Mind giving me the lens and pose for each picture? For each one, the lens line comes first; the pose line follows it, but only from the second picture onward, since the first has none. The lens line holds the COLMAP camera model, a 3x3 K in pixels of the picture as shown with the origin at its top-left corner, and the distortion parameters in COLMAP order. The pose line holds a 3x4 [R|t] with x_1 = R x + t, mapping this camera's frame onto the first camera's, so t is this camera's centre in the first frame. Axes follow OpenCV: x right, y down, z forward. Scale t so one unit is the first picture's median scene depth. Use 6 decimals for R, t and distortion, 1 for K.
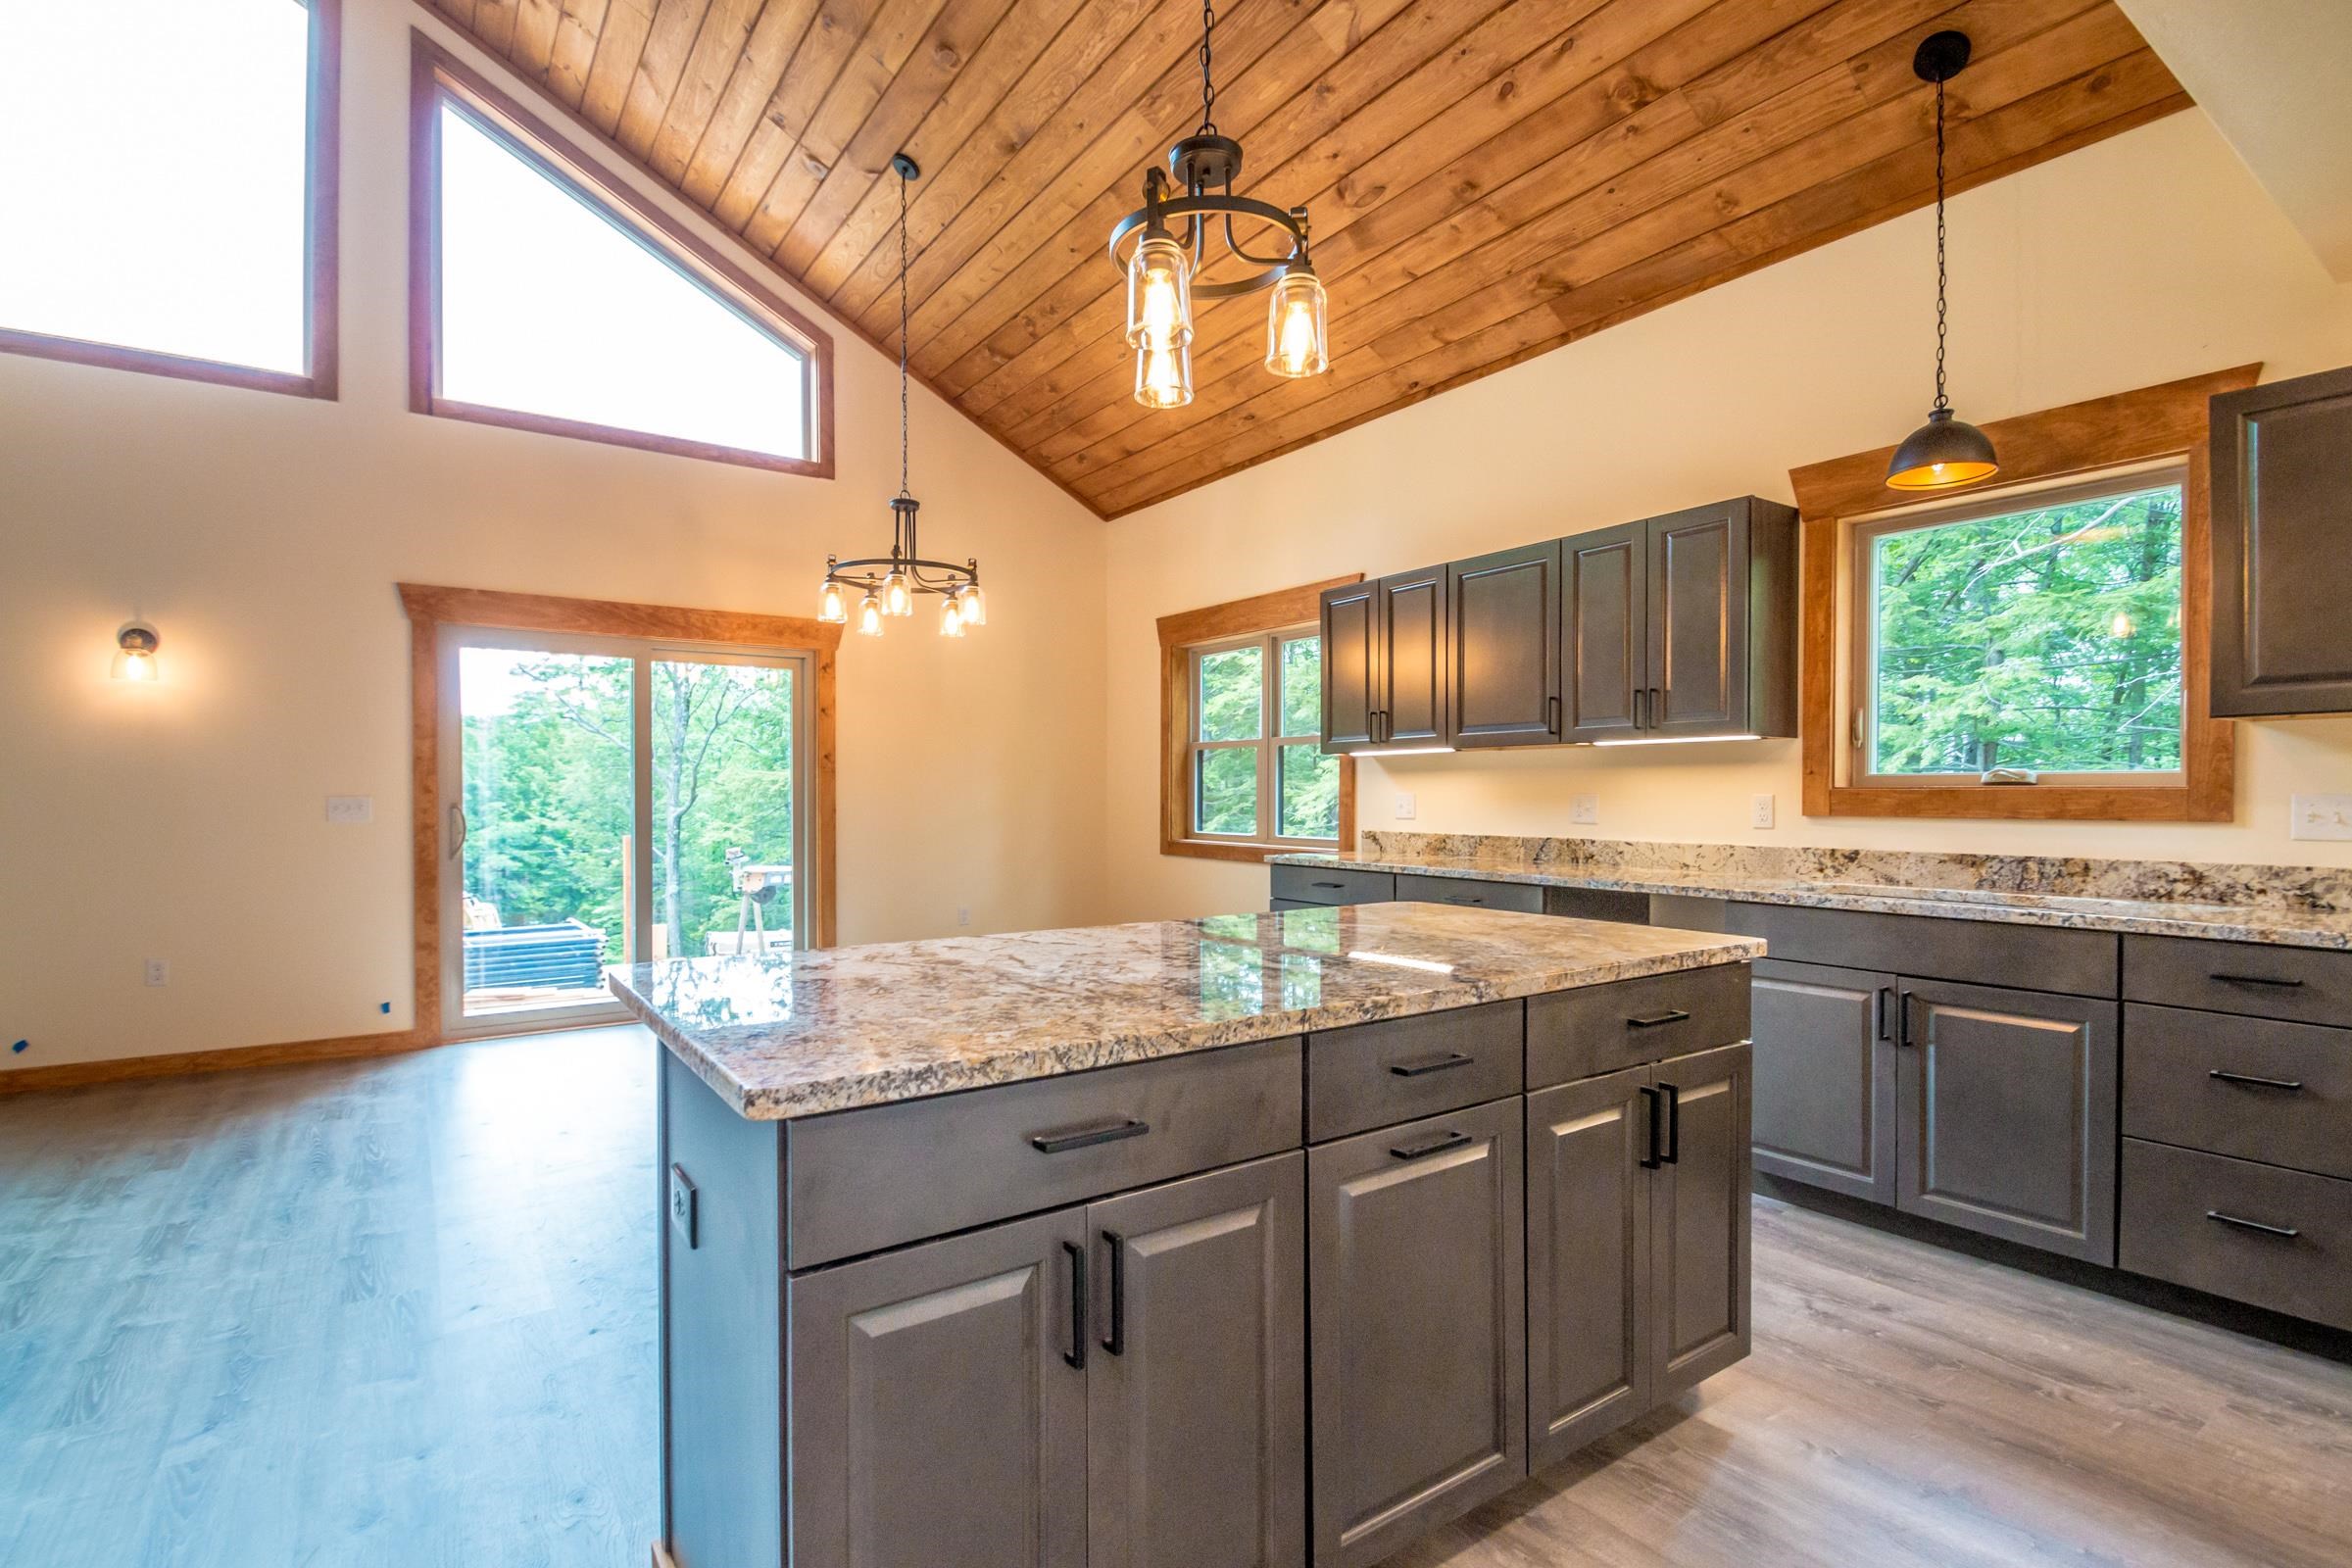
lens RADIAL K [[1121.8, 0, 1175.8], [0, 1121.8, 818.1], [0, 0, 1]] dist [0.006641, -0.009070]
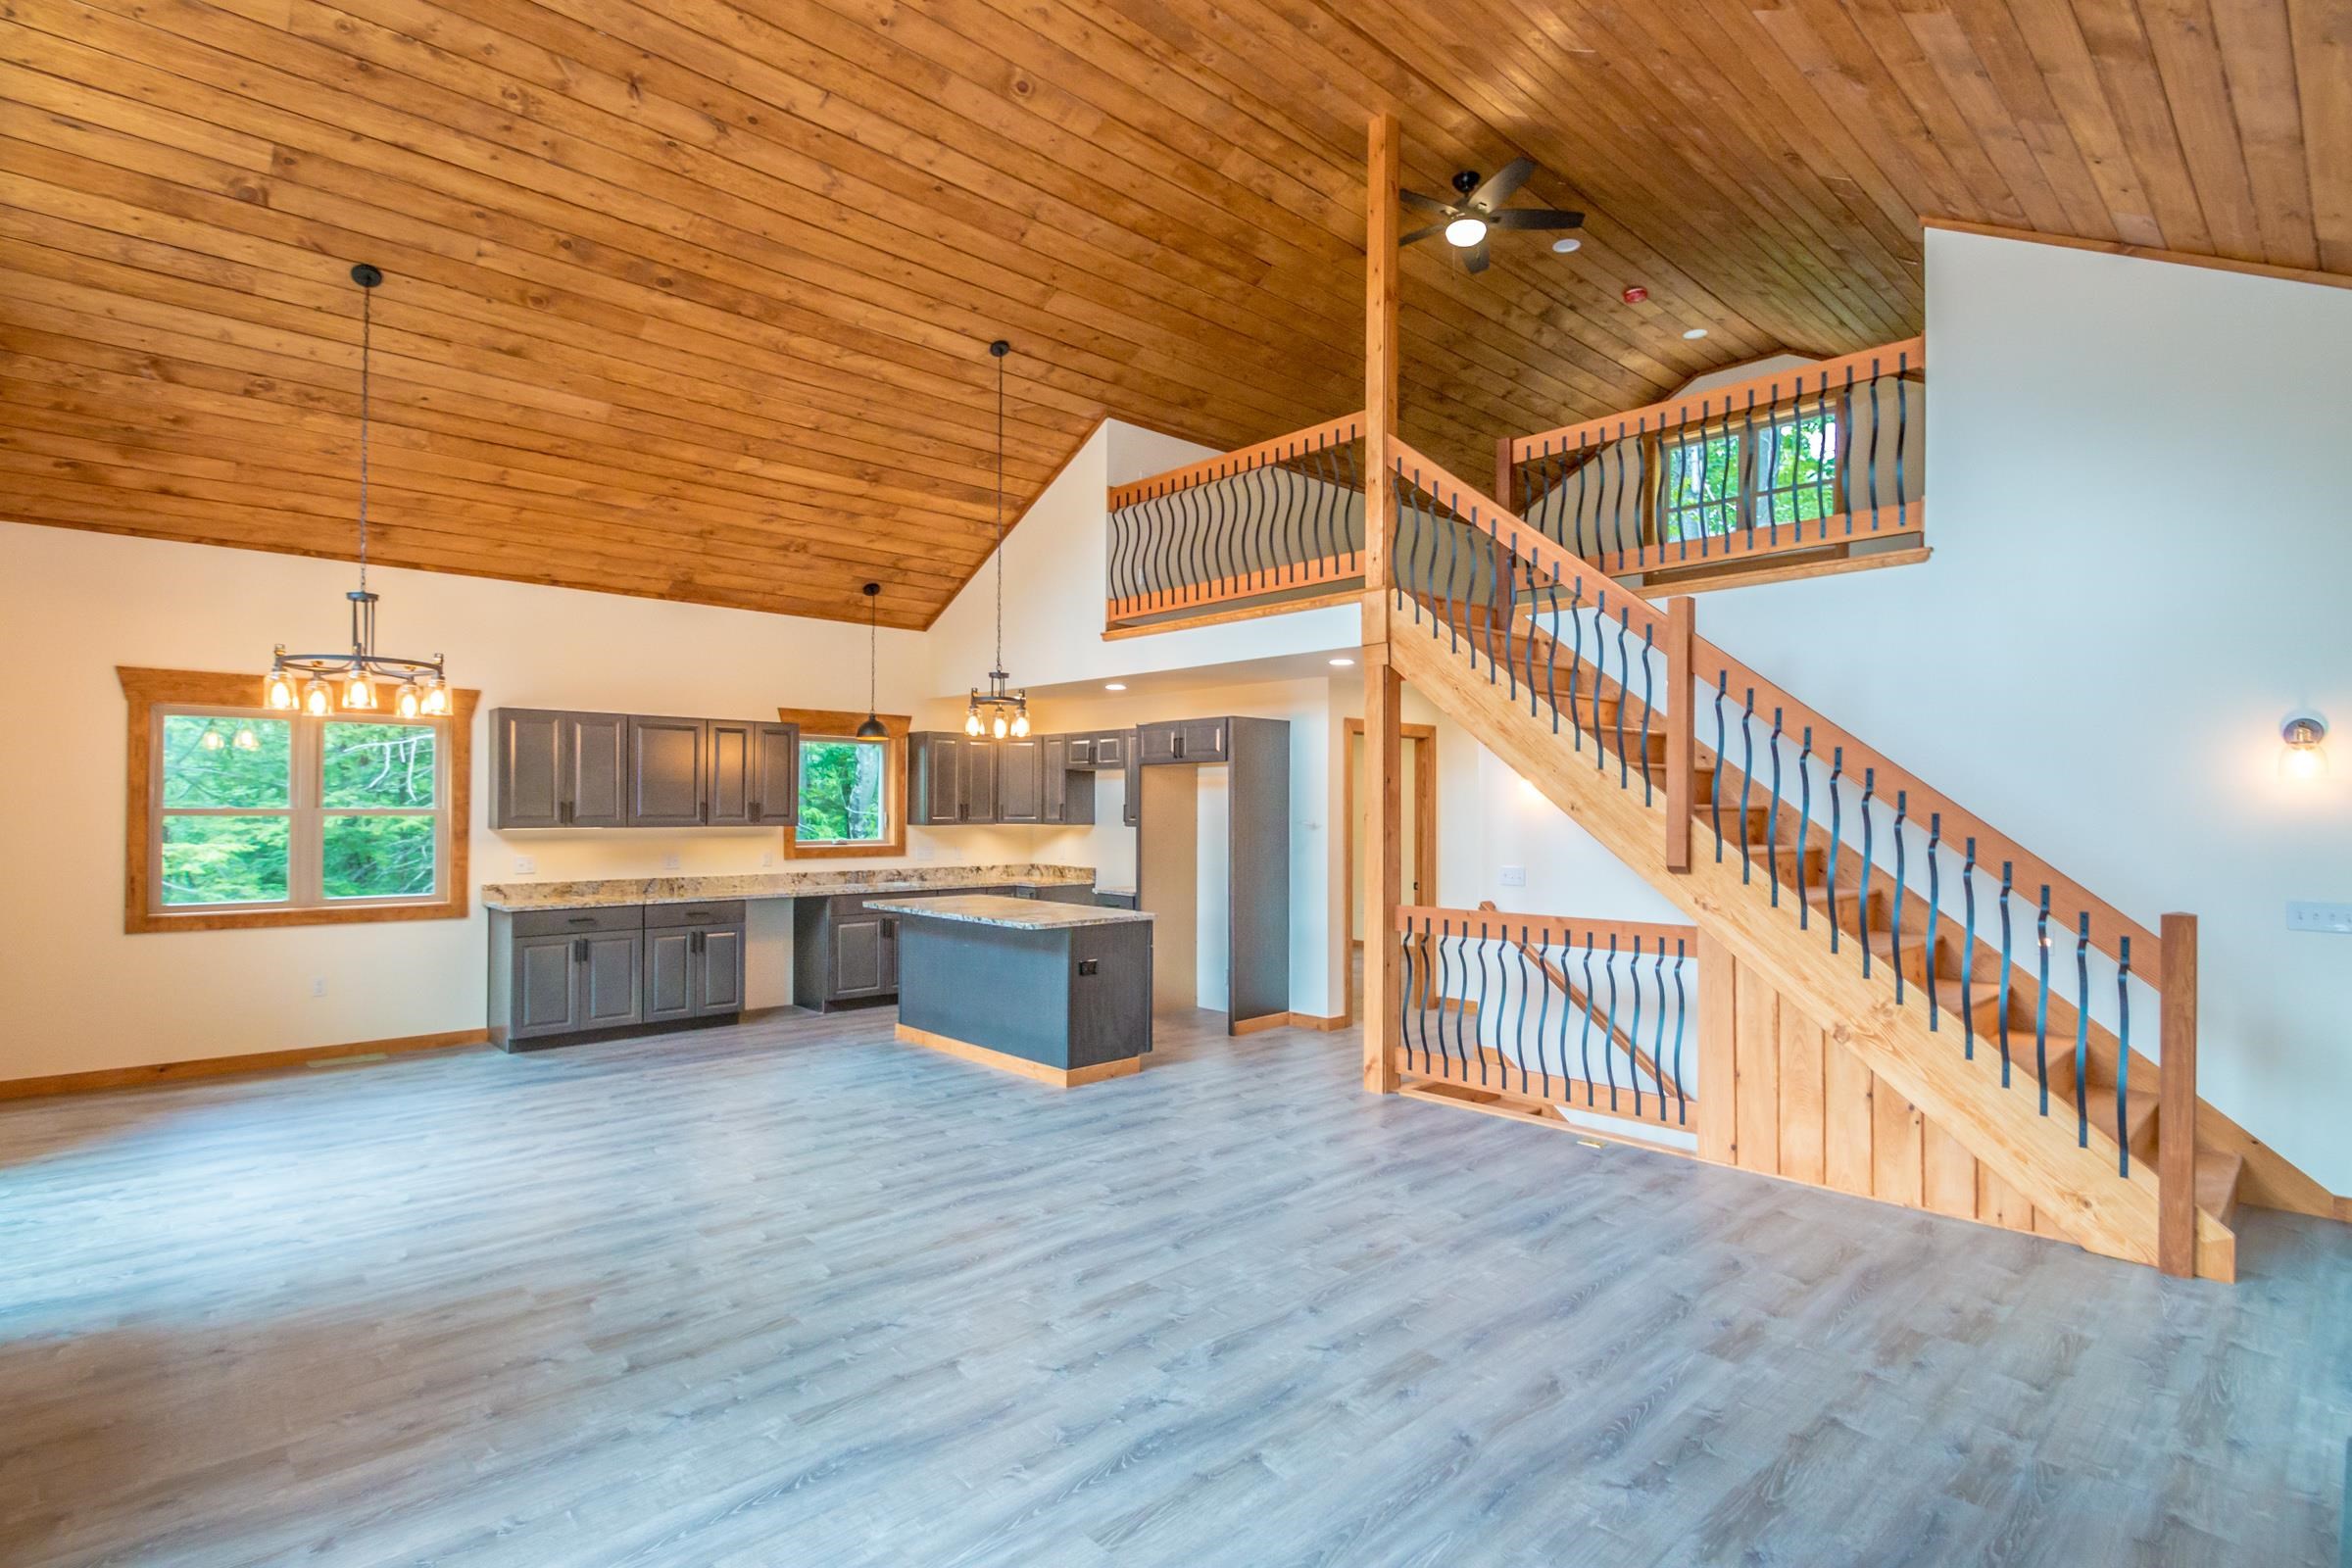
lens RADIAL K [[1168.5, 0, 1160.3], [0, 1168.5, 819.4], [0, 0, 1]] dist [0.001971, -0.000622]
pose [[-0.121210, -0.009083, 0.992585, -1.556137], [0.020819, 0.999715, 0.011690, -0.077617], [-0.992409, 0.022081, -0.120986, 0.428825]]
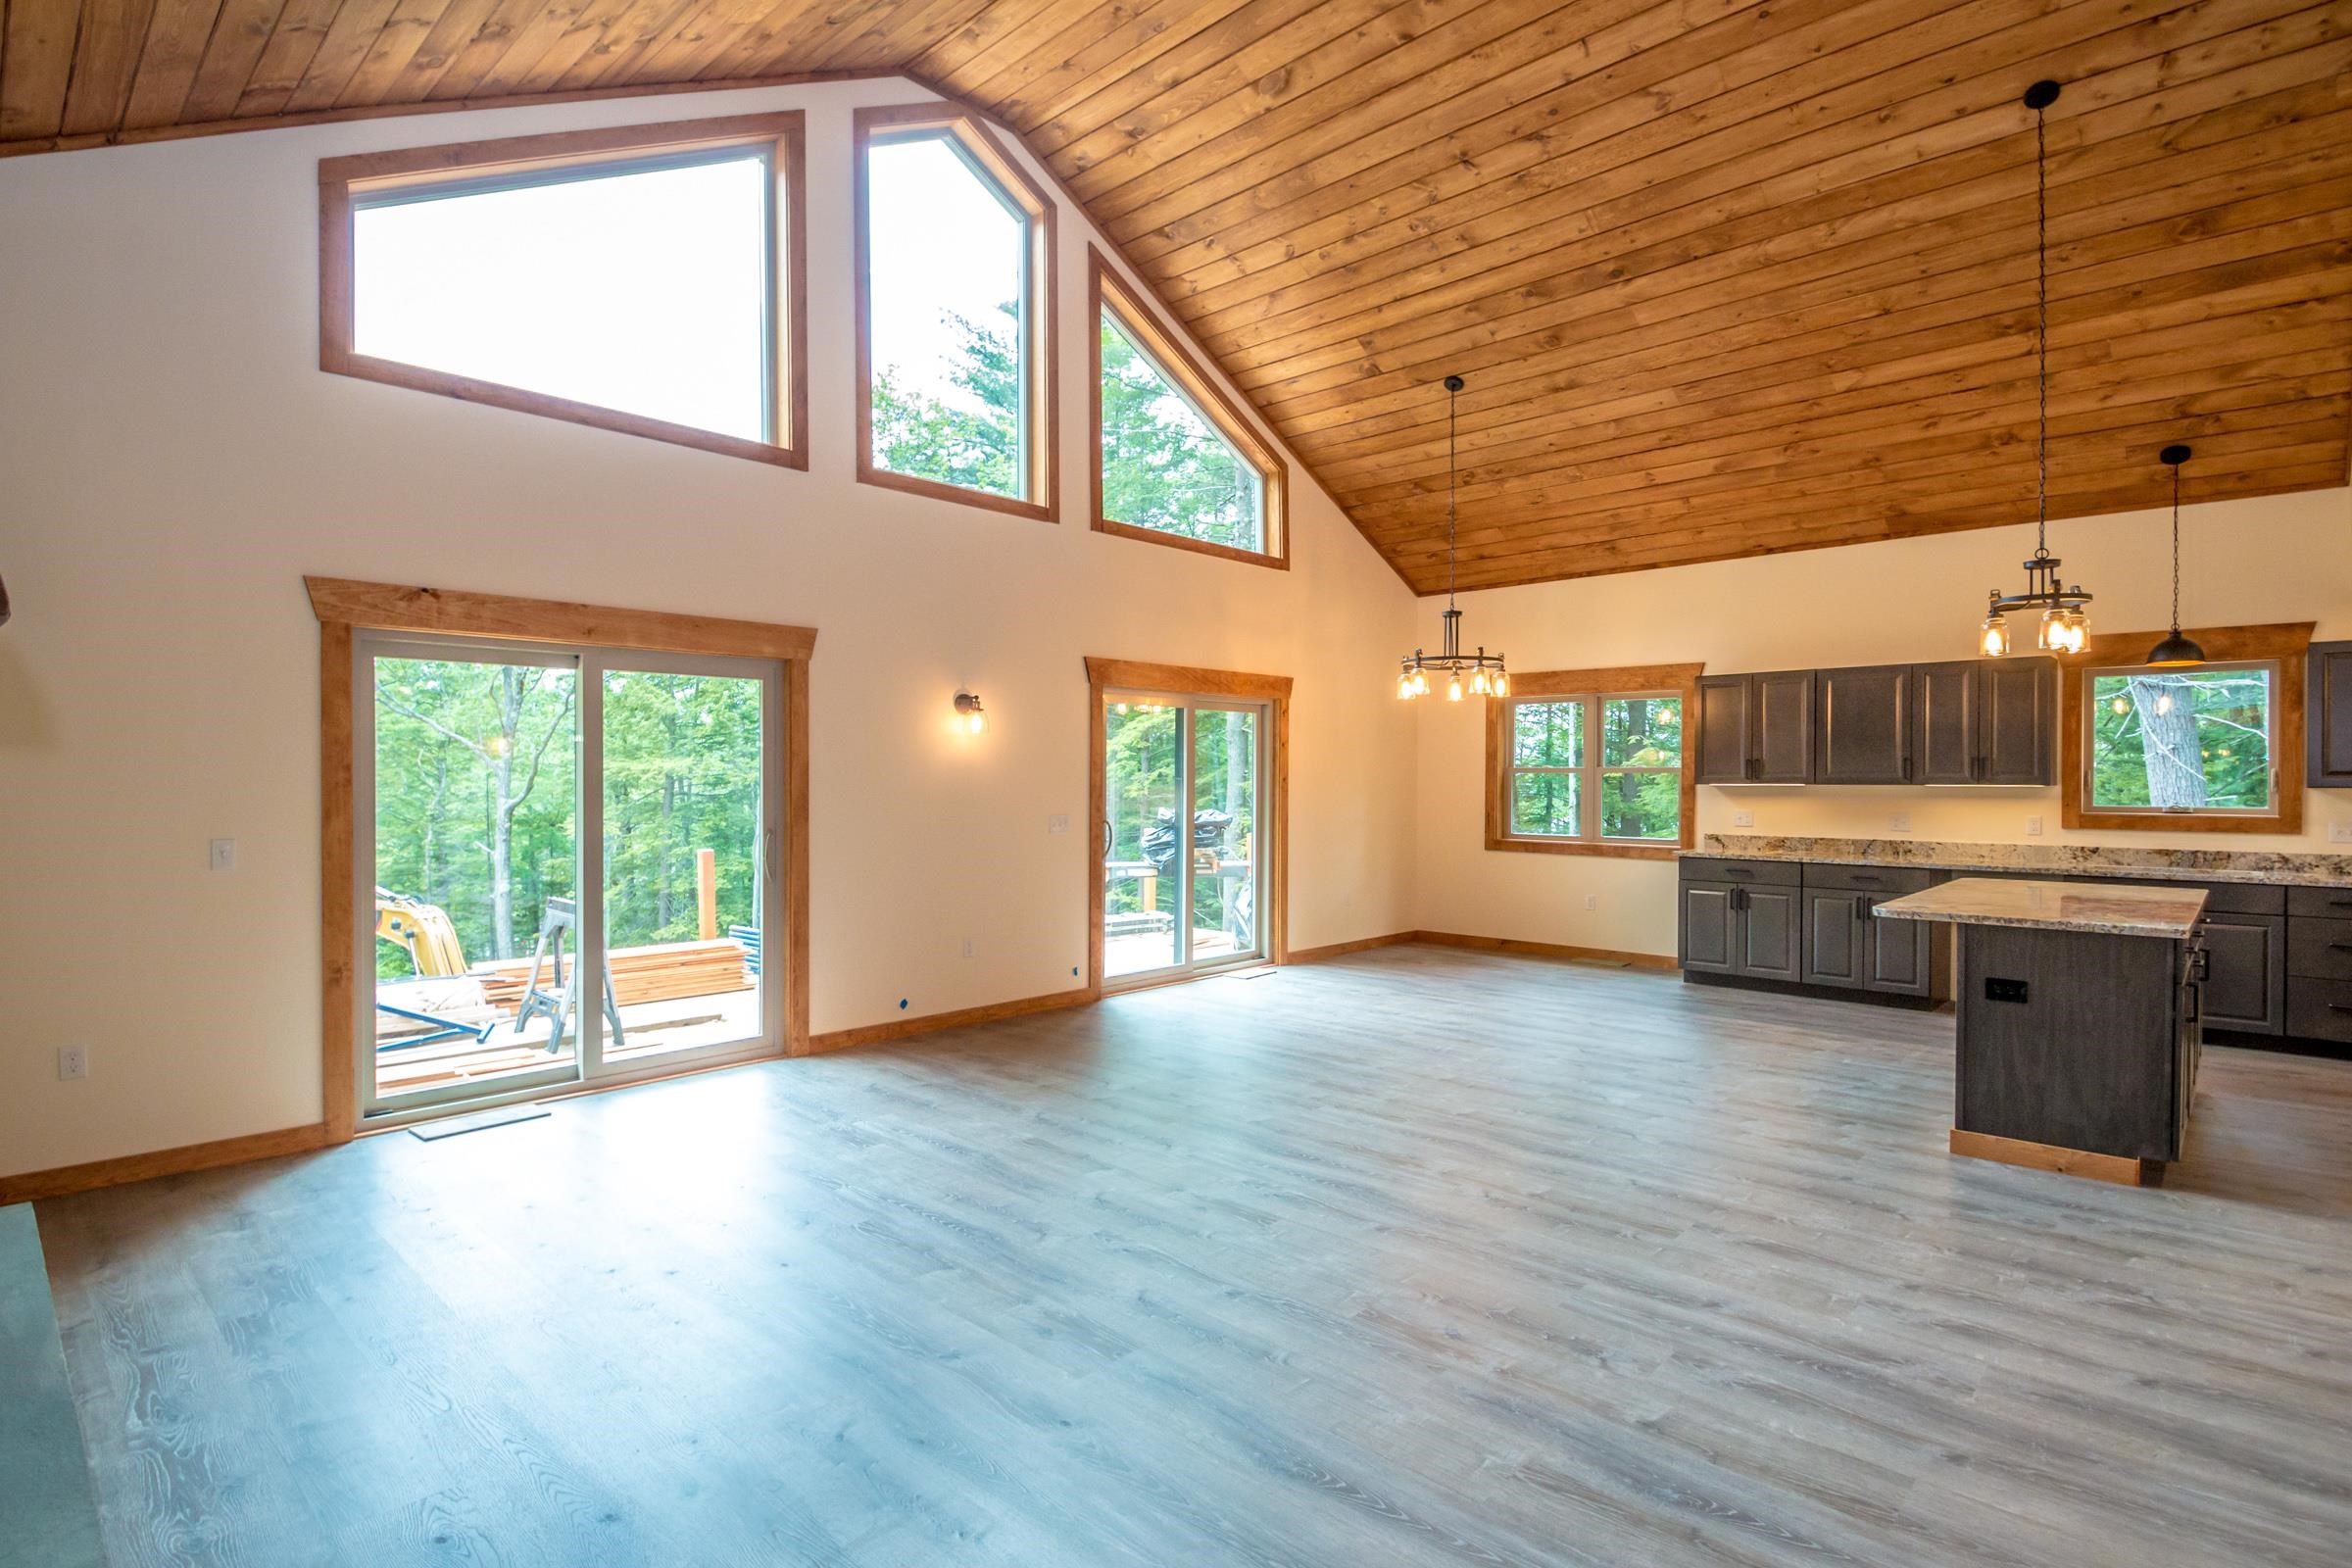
lens RADIAL K [[1121.8, 0, 1201.1], [0, 1121.8, 806.5], [0, 0, 1]] dist [0.006641, -0.009070]
pose [[0.978179, -0.002075, 0.207755, -0.964663], [0.001806, 0.999997, 0.001483, -0.034439], [-0.207758, -0.001075, 0.978180, -0.405659]]
